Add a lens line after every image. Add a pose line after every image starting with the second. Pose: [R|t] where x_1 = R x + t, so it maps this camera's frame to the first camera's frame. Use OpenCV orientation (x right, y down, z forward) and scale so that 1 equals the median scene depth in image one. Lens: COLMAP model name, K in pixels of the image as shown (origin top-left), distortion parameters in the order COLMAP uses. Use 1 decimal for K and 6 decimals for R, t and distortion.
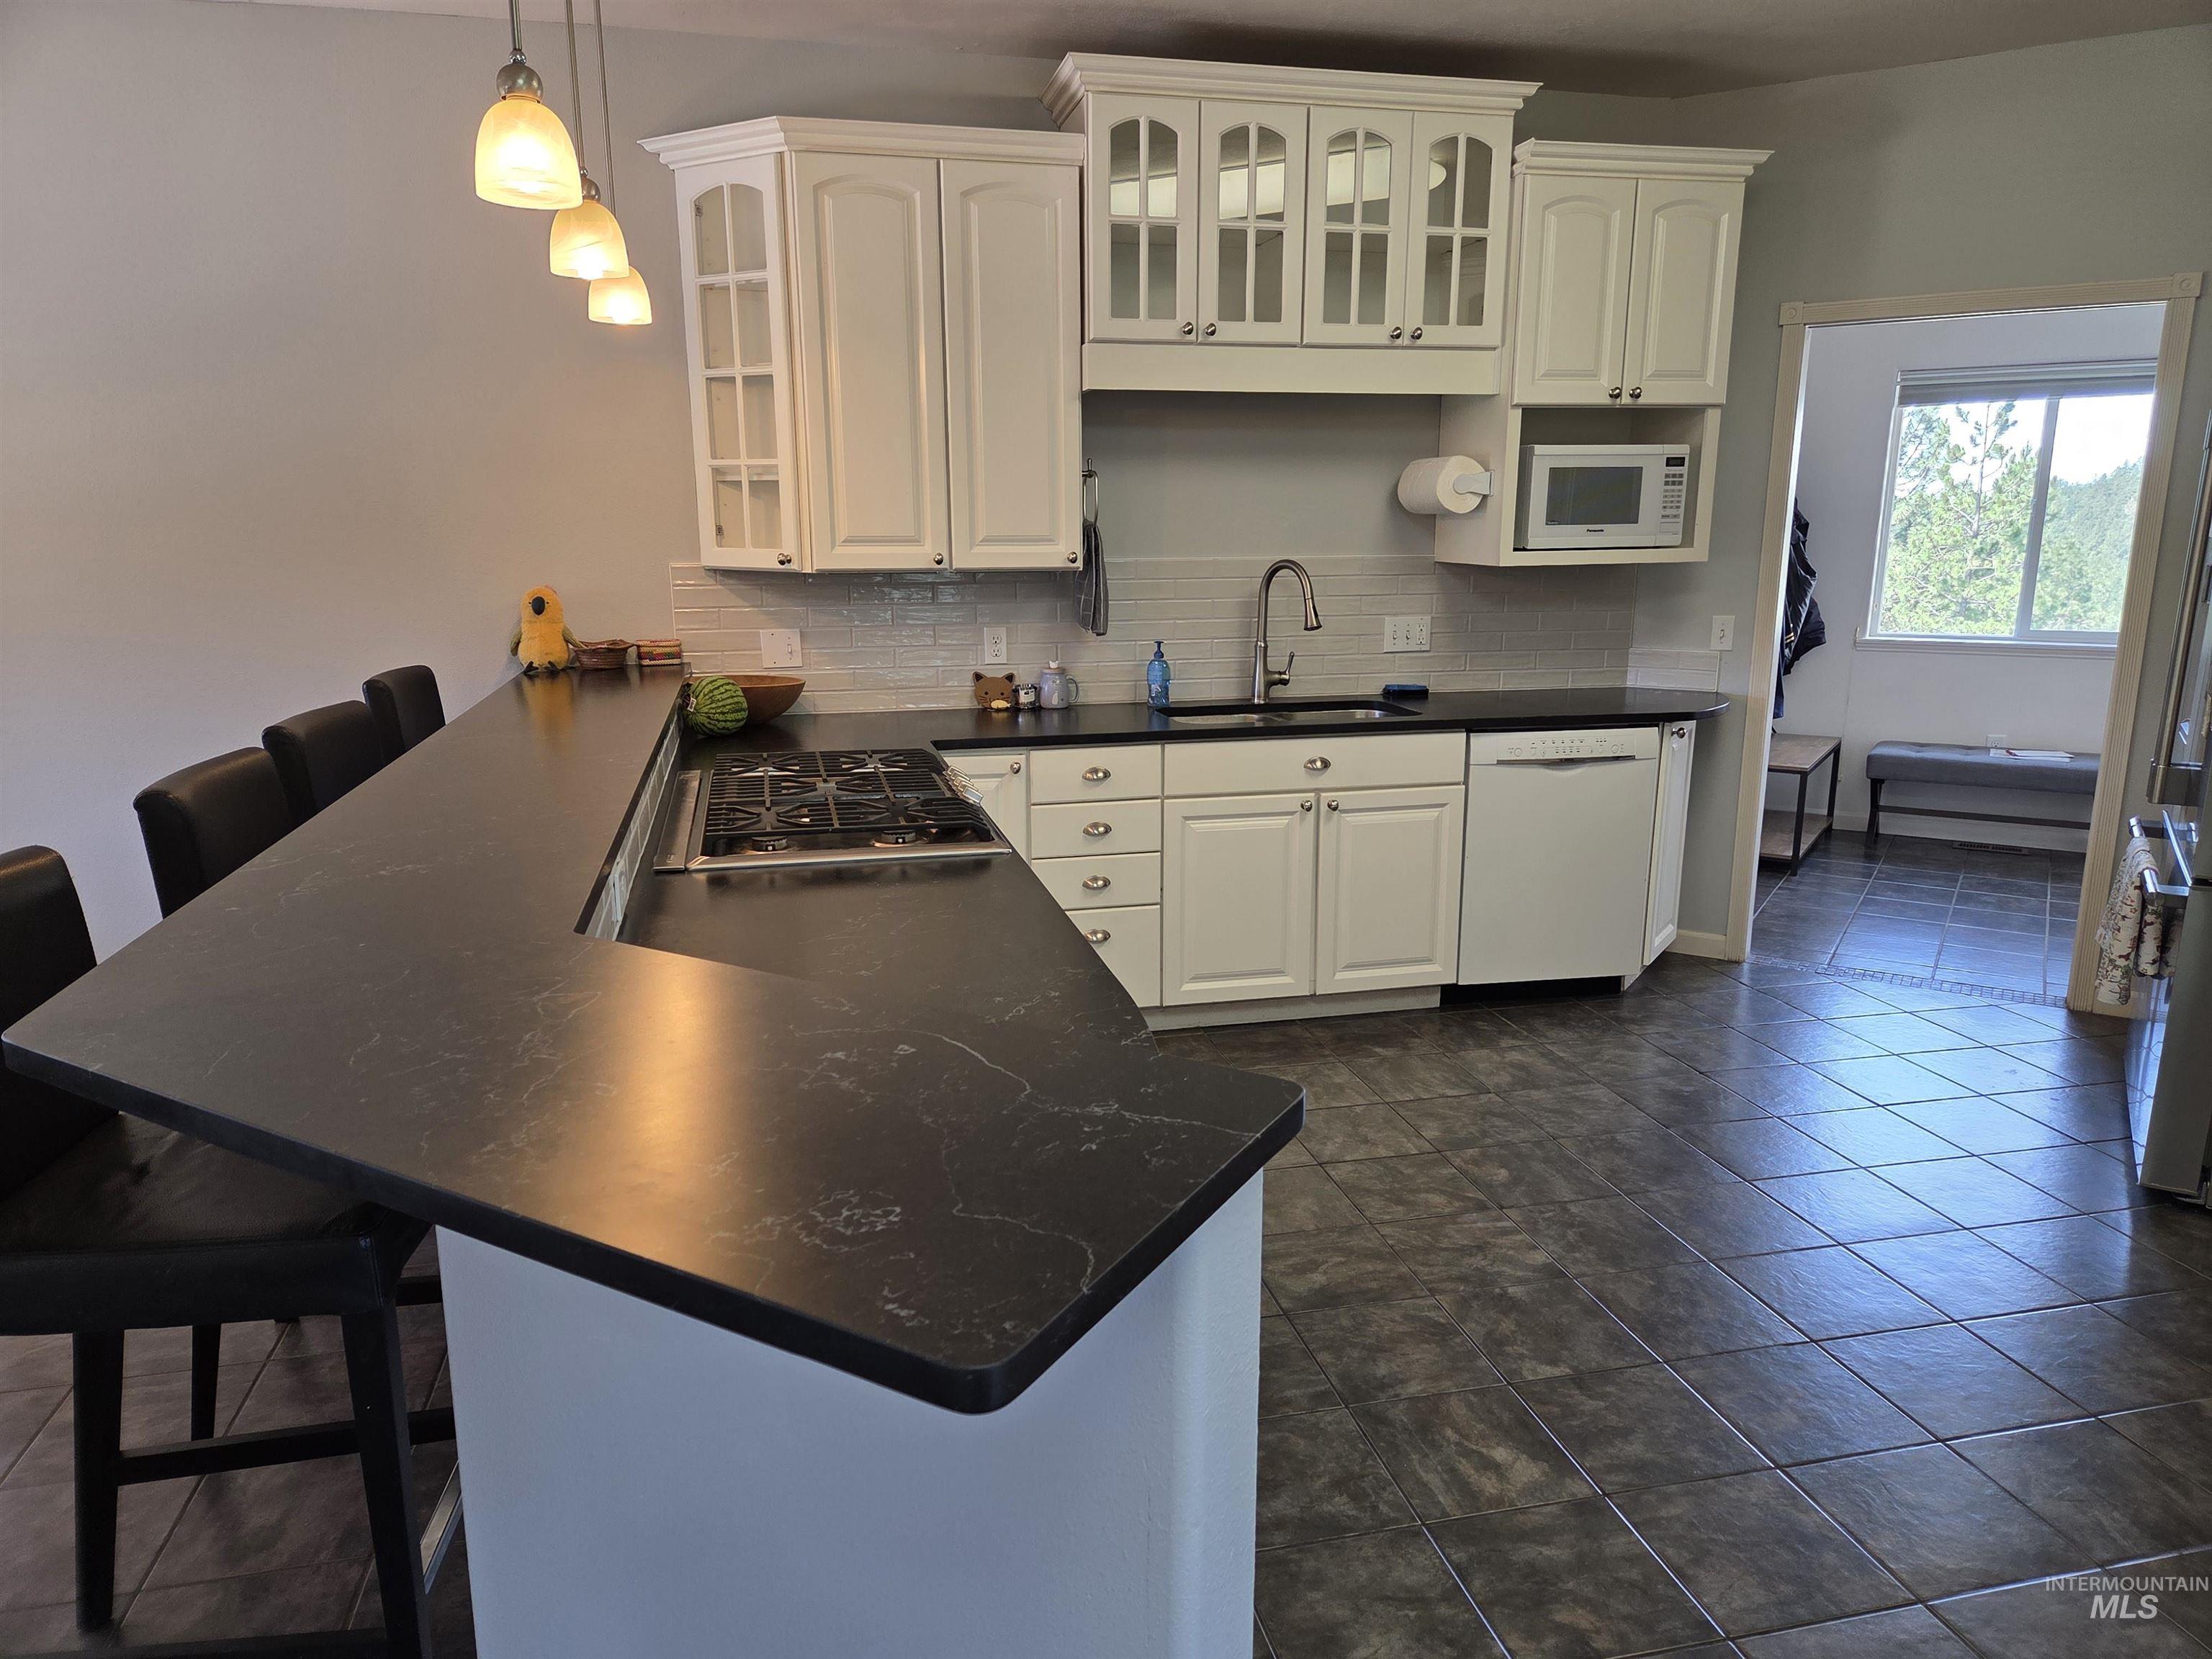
lens RADIAL K [[1486.2, 0, 1115.3], [0, 1486.2, 834.6], [0, 0, 1]] dist [0.057175, -0.022772]
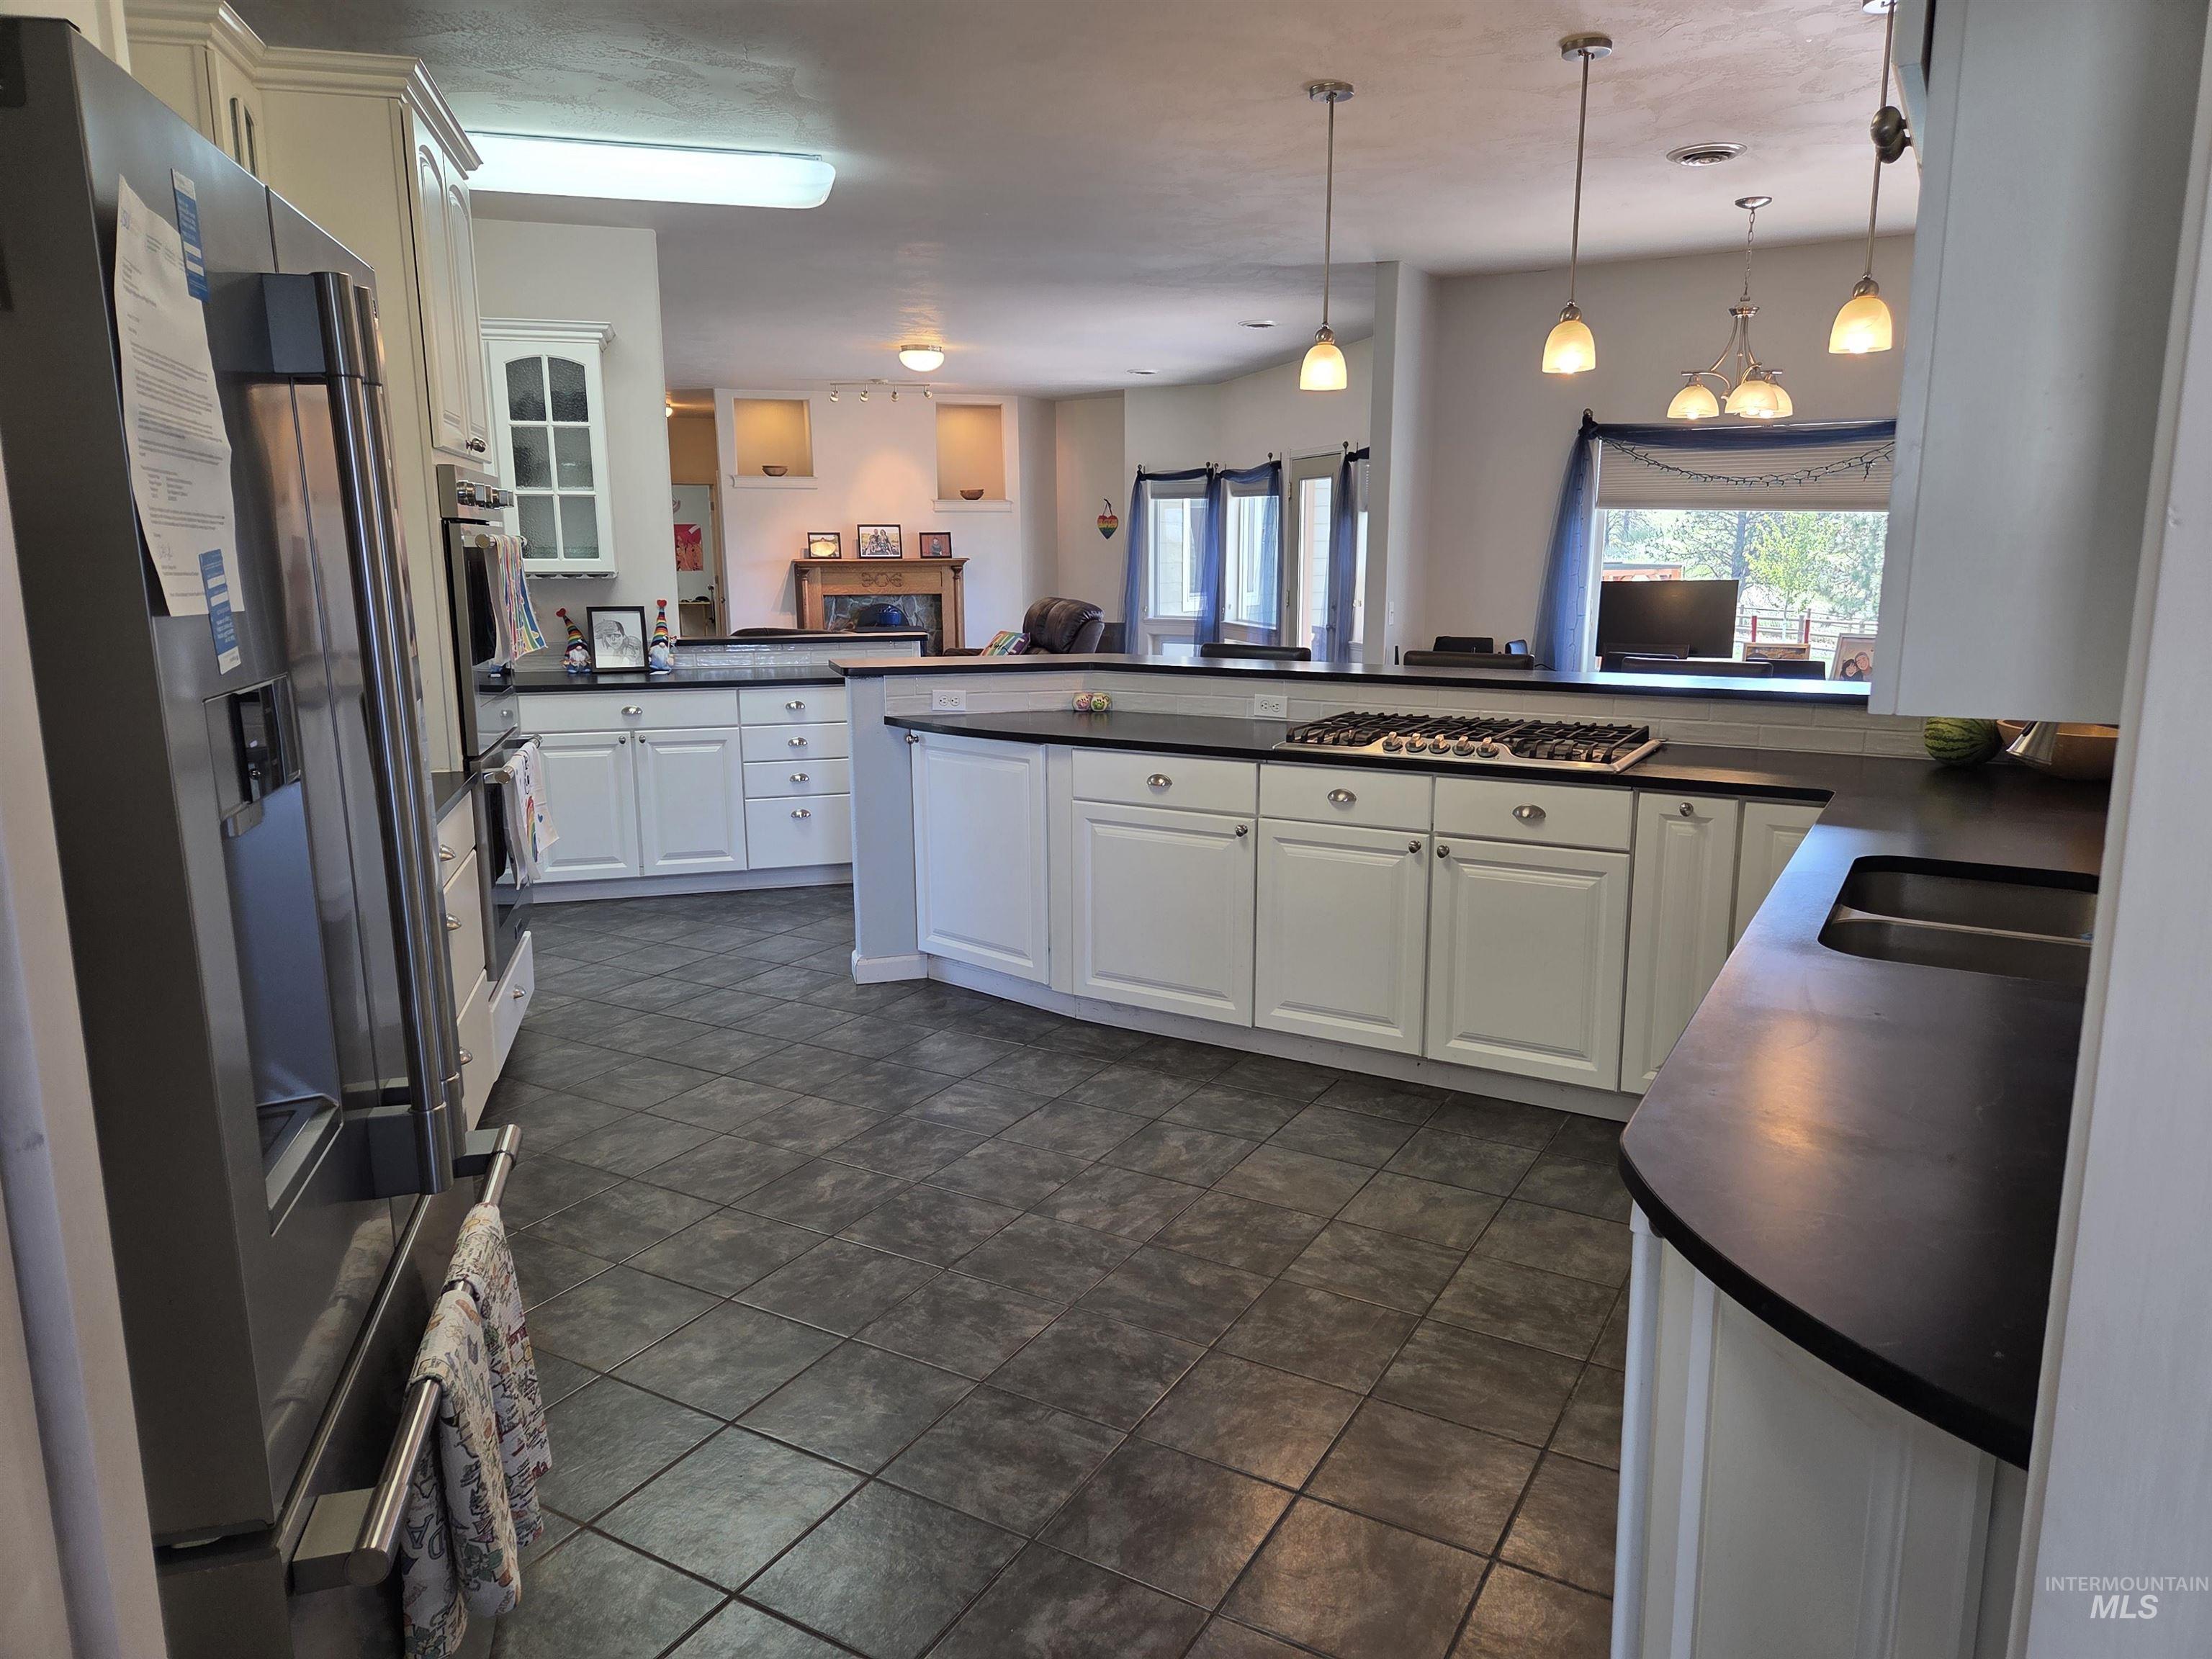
lens RADIAL K [[1486.2, 0, 1107.4], [0, 1486.2, 836.5], [0, 0, 1]] dist [0.057175, -0.022772]
pose [[-0.694082, 0.140669, -0.706019, 1.136278], [-0.155174, 0.928435, 0.337534, -0.393006], [0.702974, 0.343832, -0.622582, 1.842822]]
